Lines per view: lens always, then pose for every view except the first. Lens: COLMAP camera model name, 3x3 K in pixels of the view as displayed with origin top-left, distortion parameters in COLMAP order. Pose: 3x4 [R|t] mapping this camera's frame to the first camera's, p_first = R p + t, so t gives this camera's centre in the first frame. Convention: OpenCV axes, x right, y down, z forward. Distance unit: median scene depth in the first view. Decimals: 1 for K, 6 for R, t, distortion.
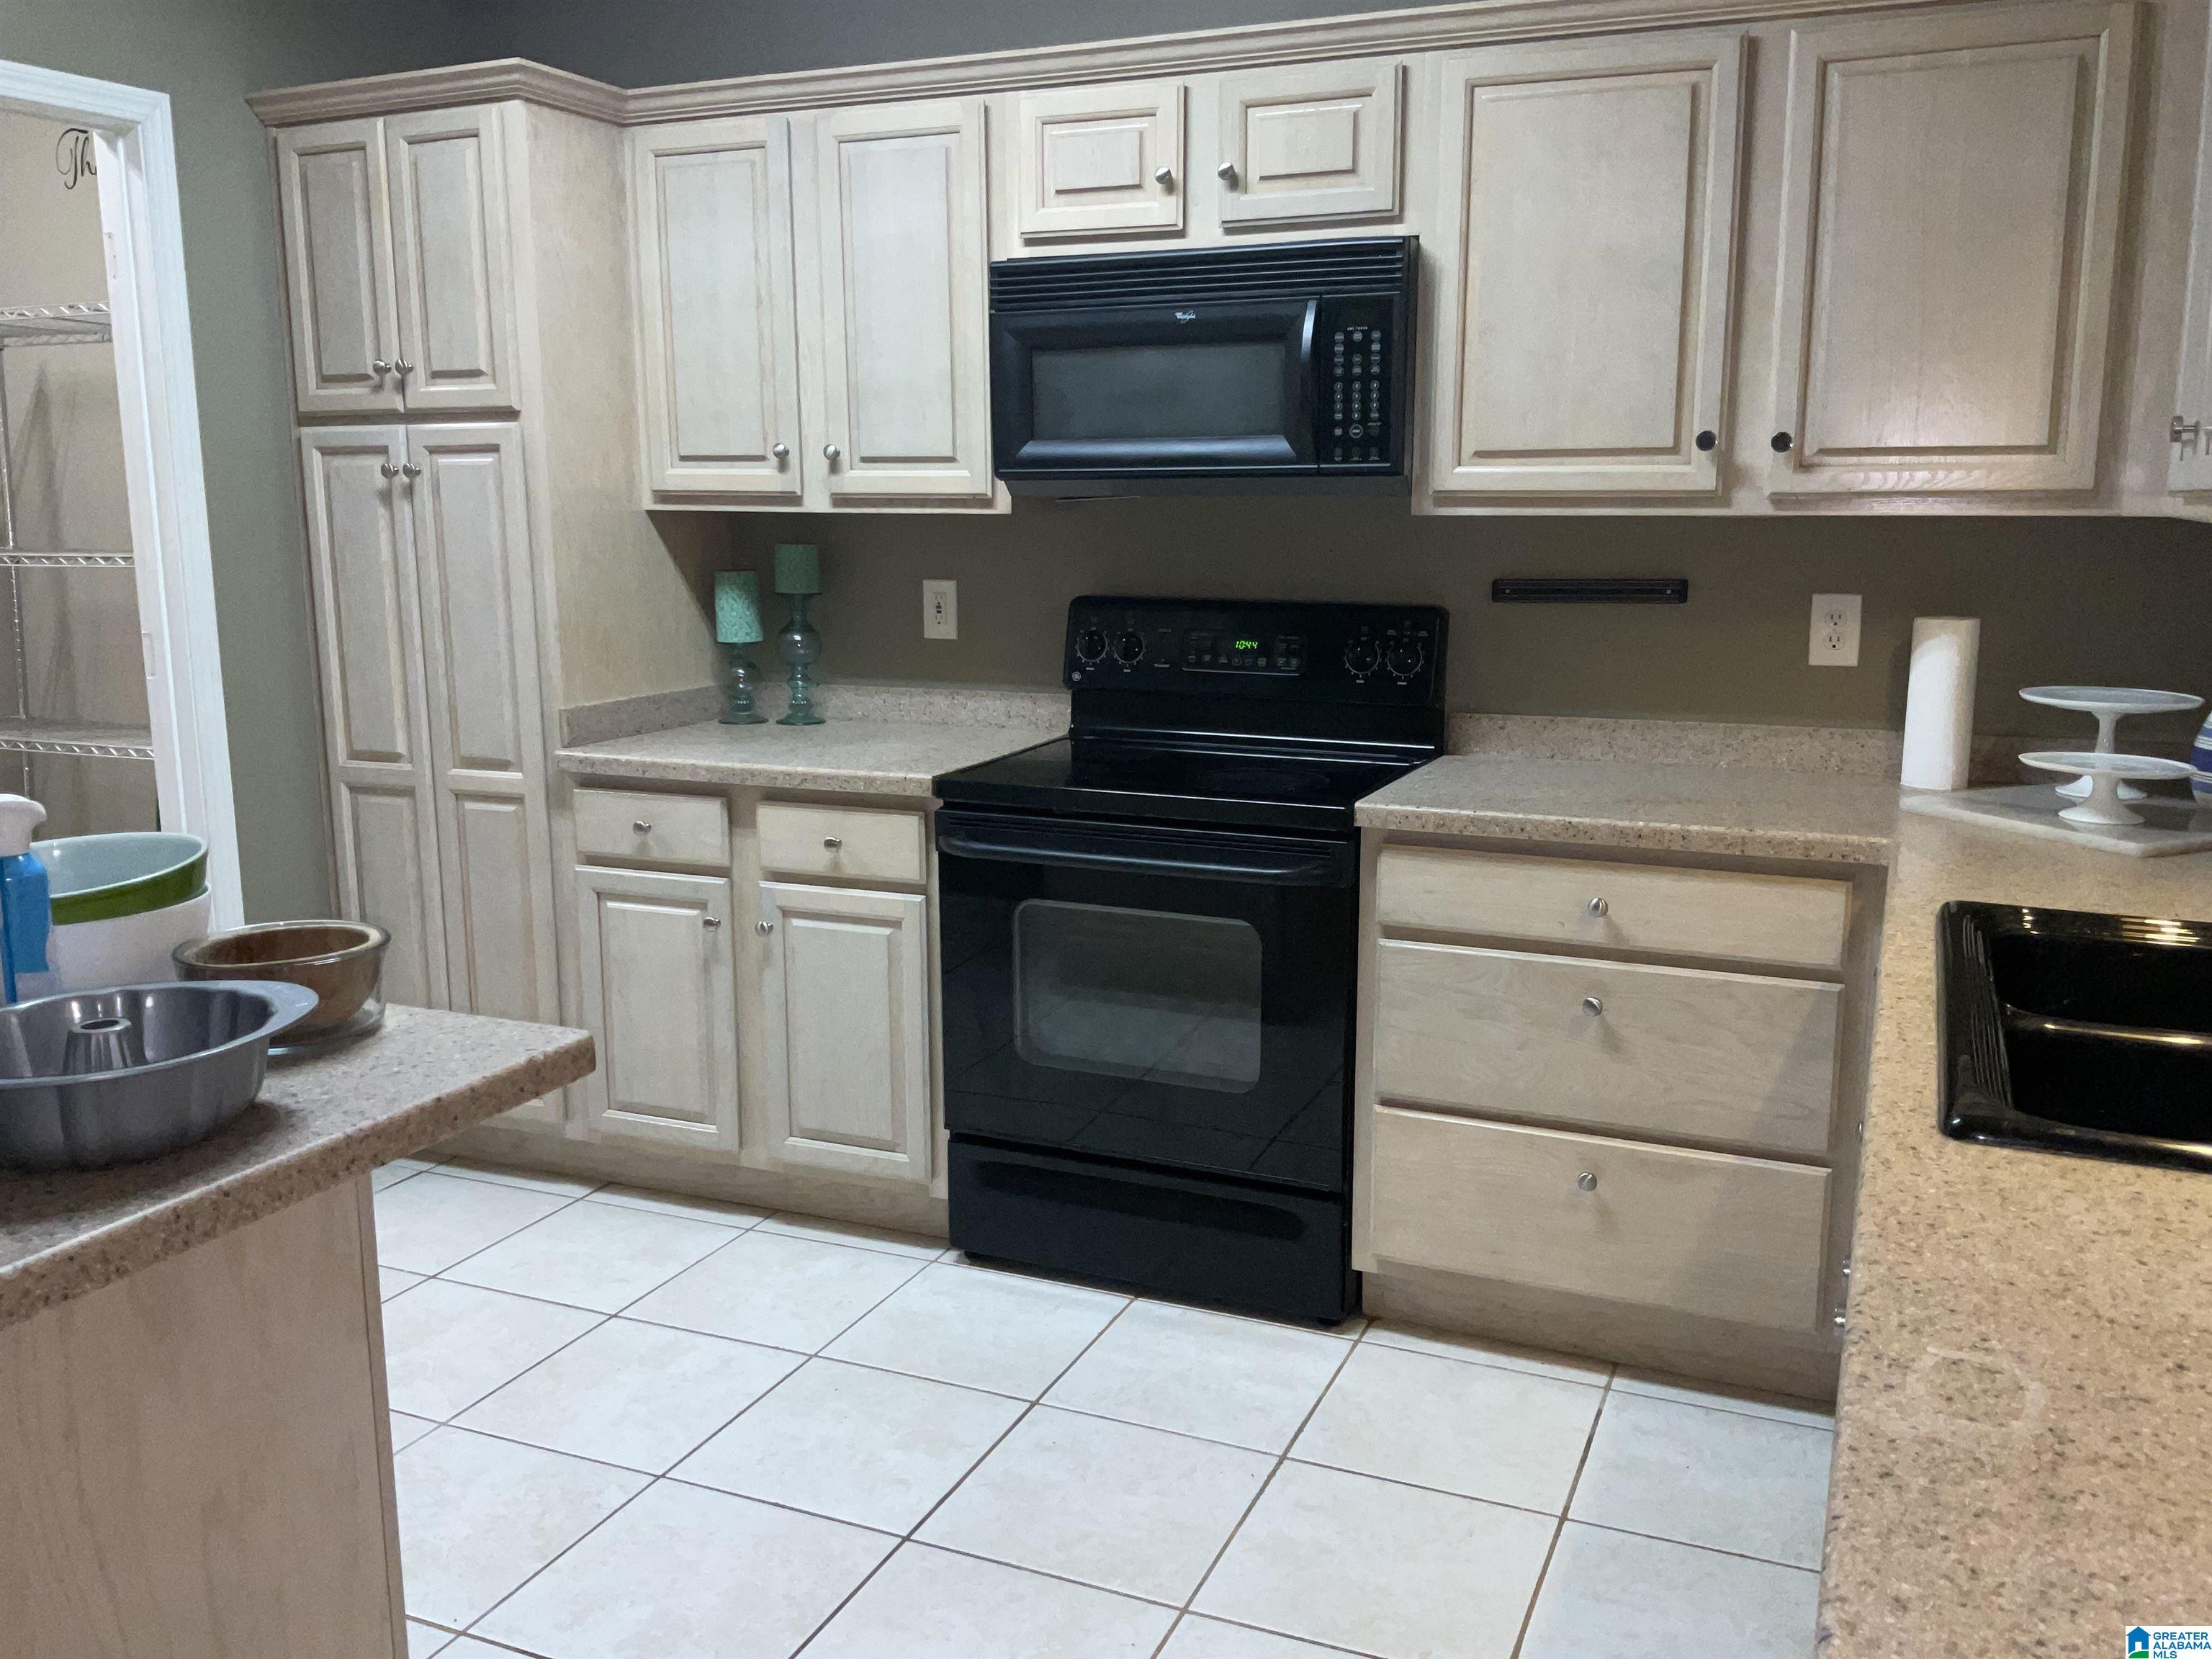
lens RADIAL K [[1871.8, 0, 1108.0], [0, 1871.8, 840.9], [0, 0, 1]] dist [0.132300, -0.217410]
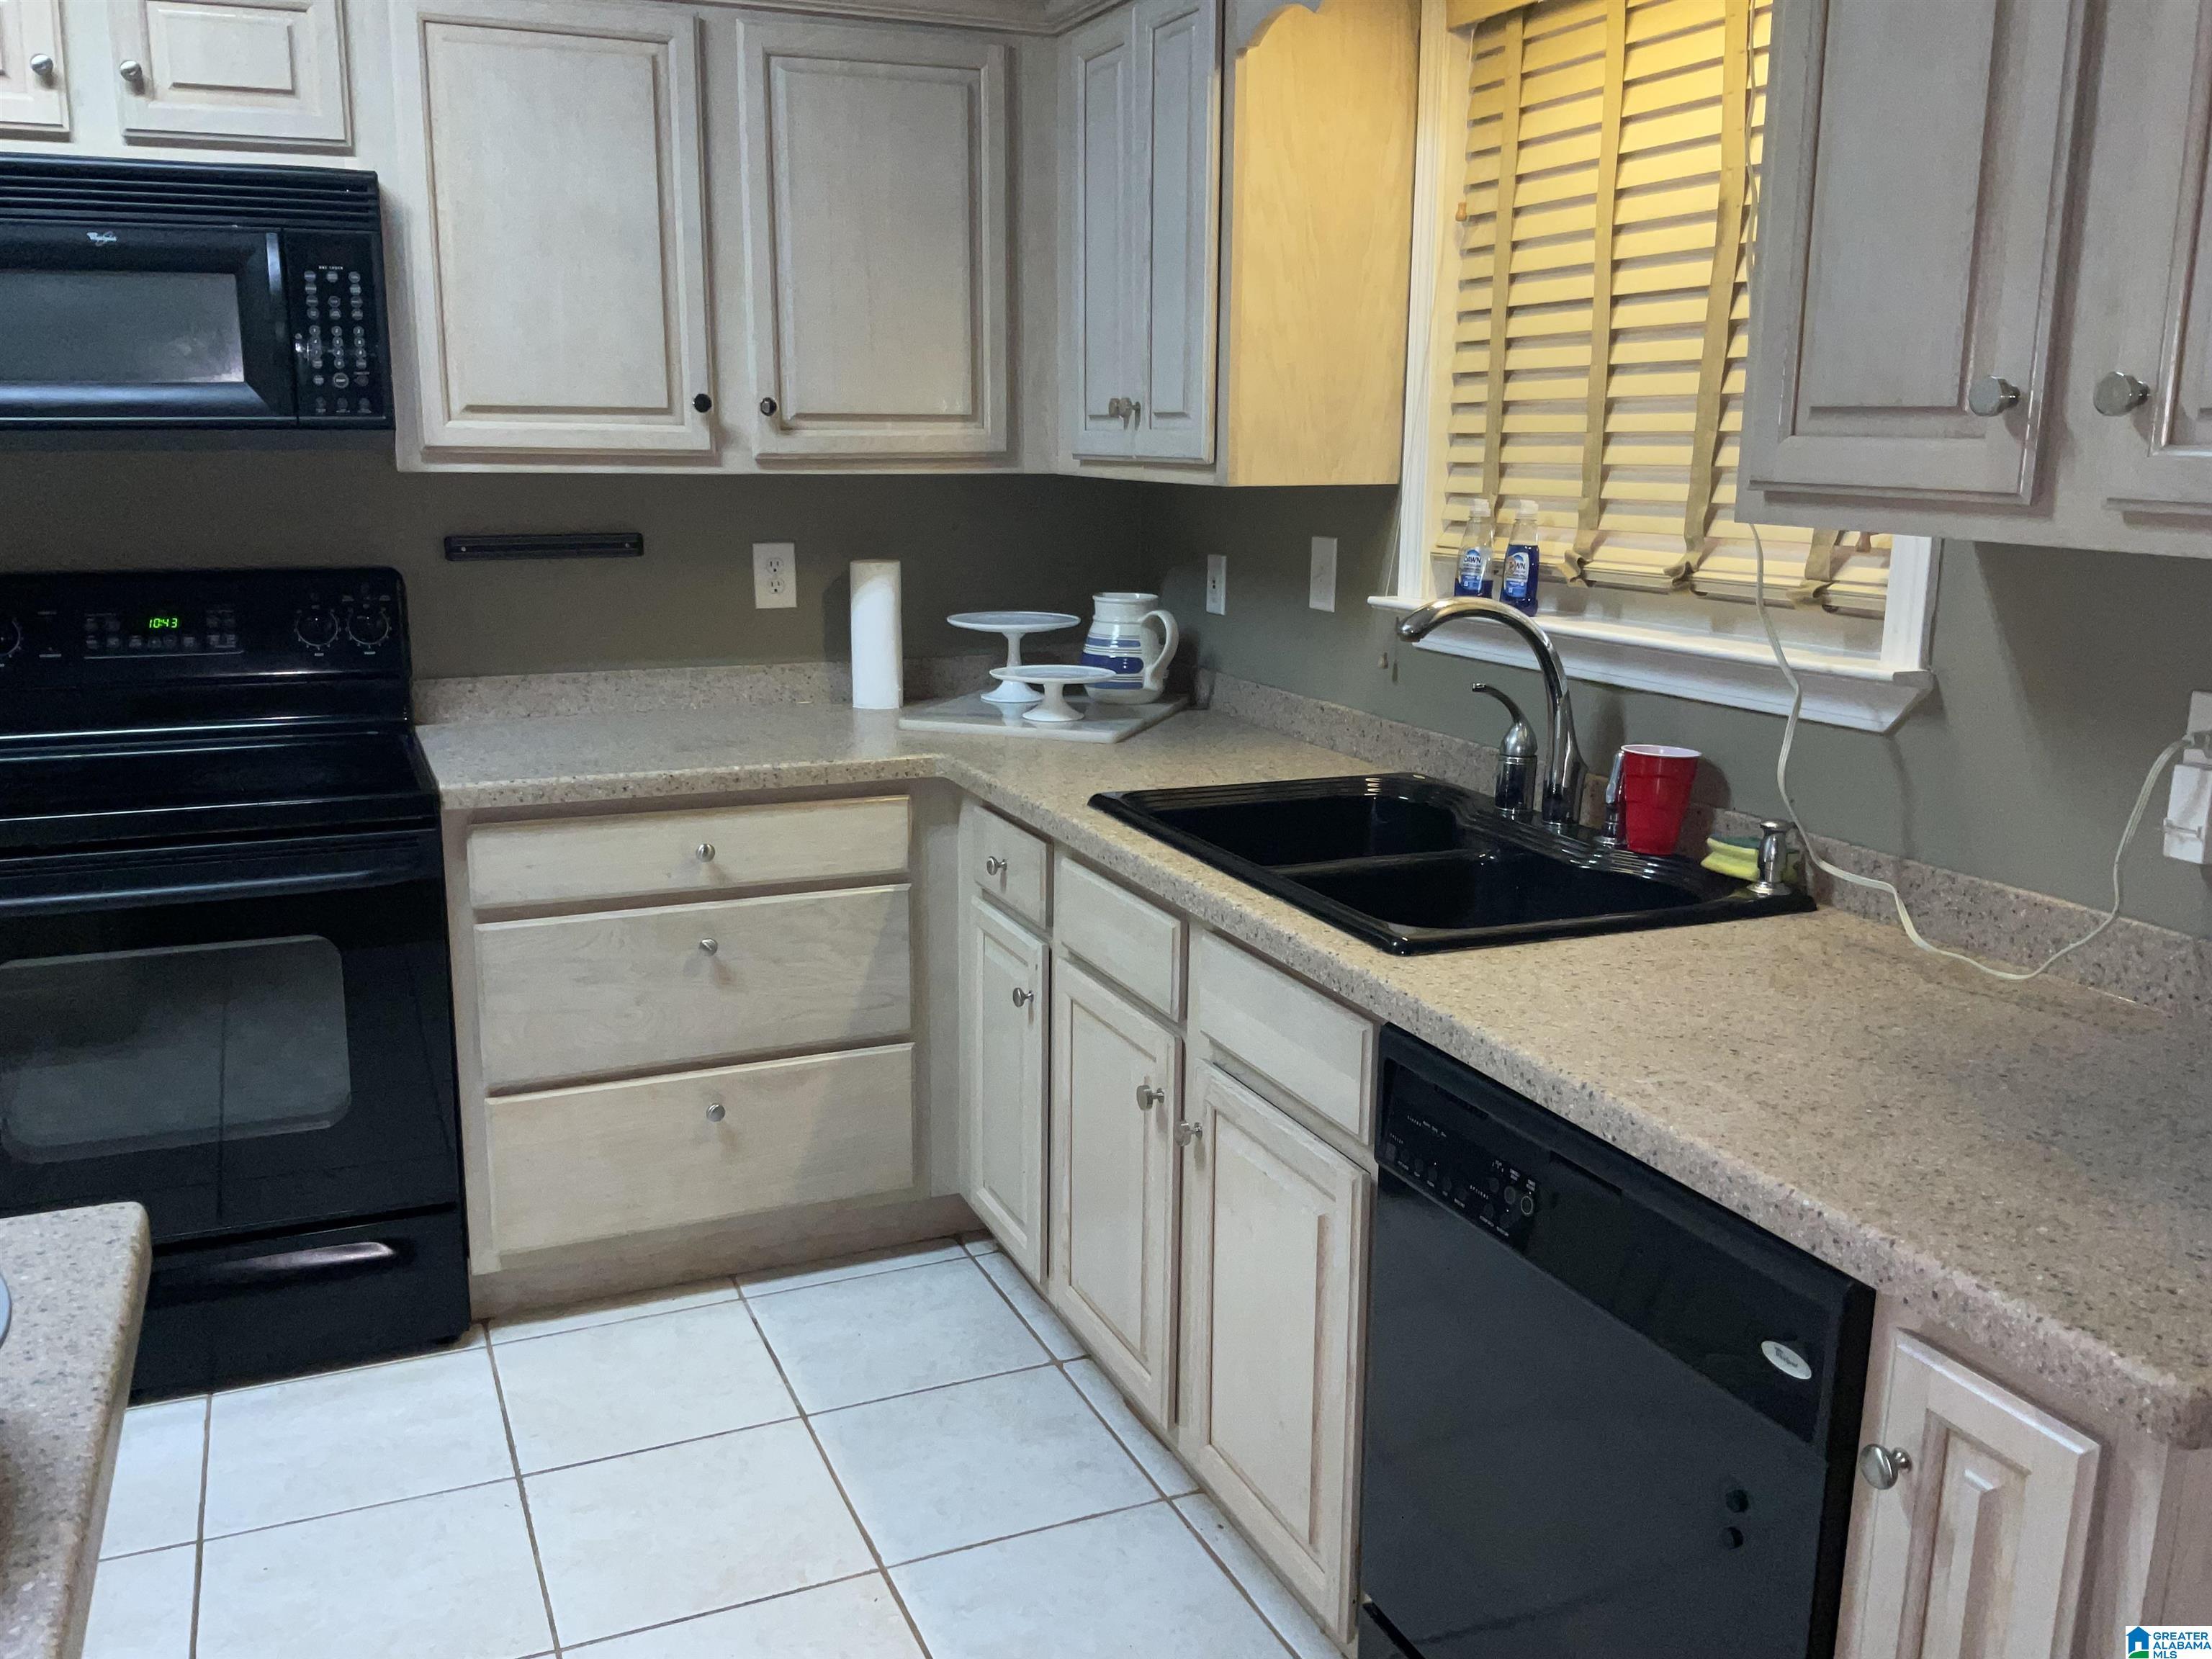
lens RADIAL K [[1872.0, 0, 1107.7], [0, 1872.0, 839.0], [0, 0, 1]] dist [0.115355, -0.179475]
pose [[0.683653, -0.155409, 0.713068, -0.310669], [0.129481, 0.987392, 0.091056, -0.036081], [-0.718229, 0.030079, 0.695156, 0.107391]]
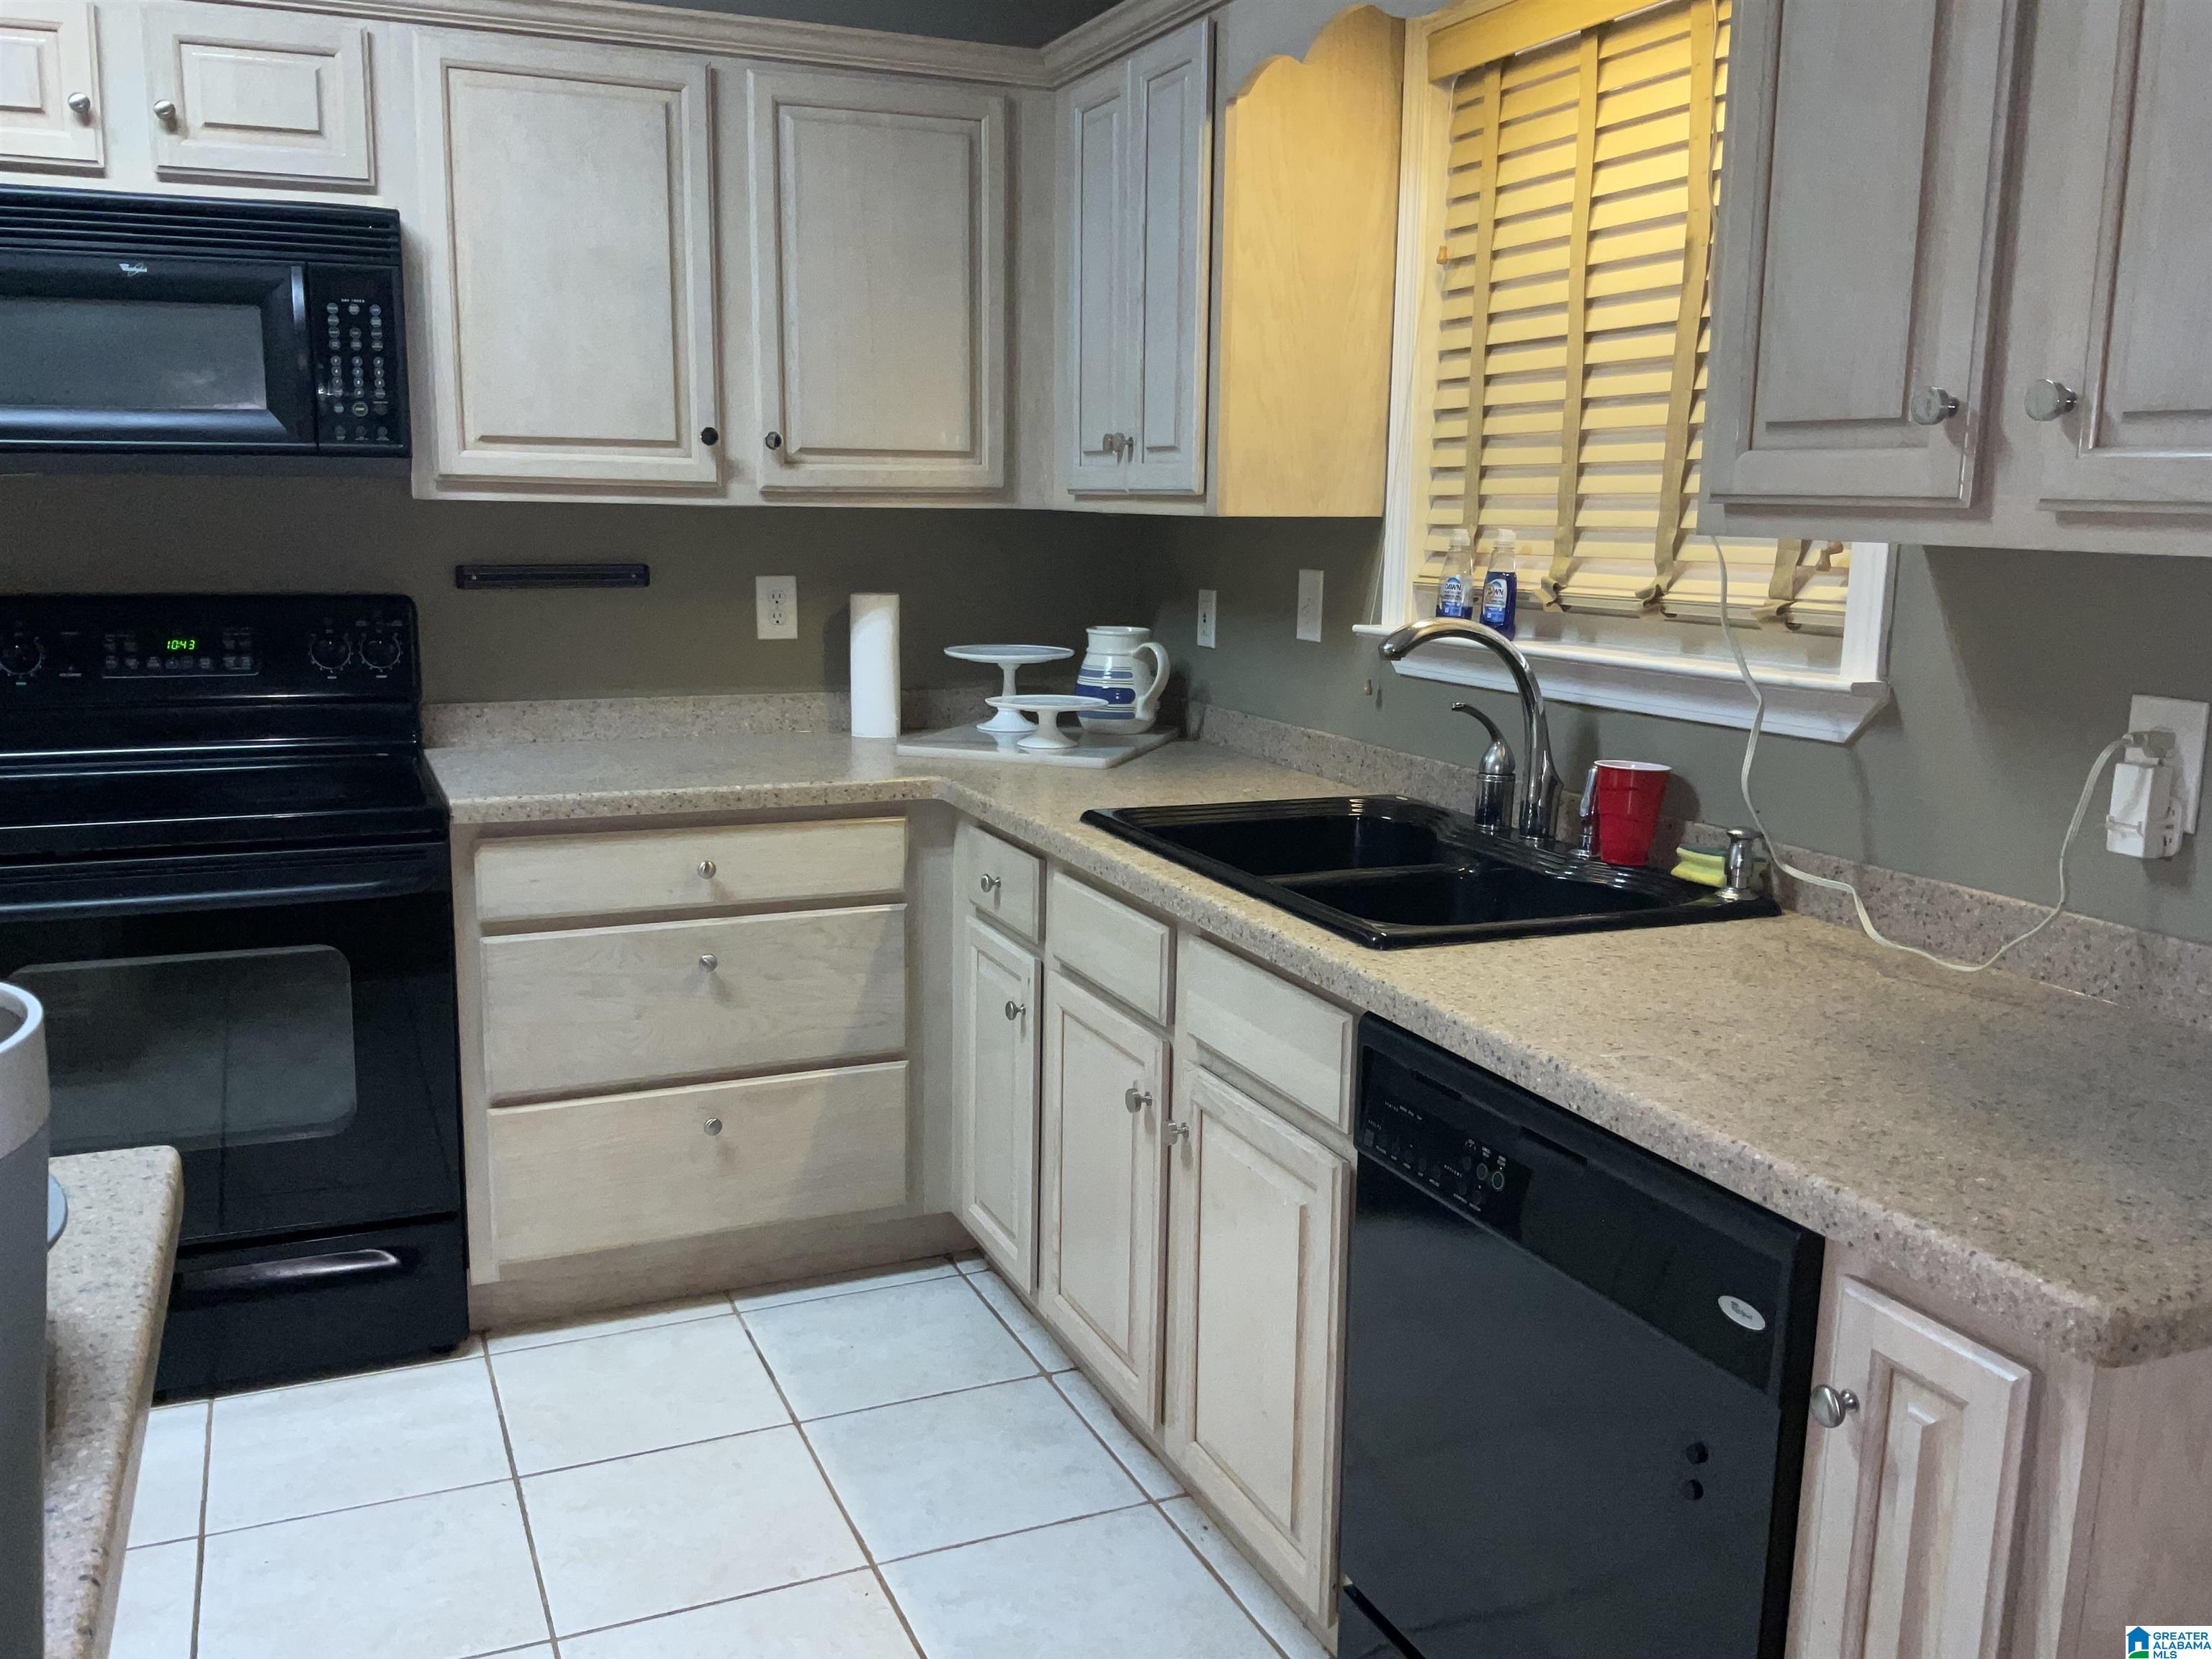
lens RADIAL K [[1871.8, 0, 1108.0], [0, 1871.8, 840.9], [0, 0, 1]] dist [0.132300, -0.217410]
pose [[0.681848, -0.127055, 0.720375, -0.332792], [0.123345, 0.990669, 0.057979, -0.014022], [-0.721020, 0.049322, 0.691157, 0.088849]]
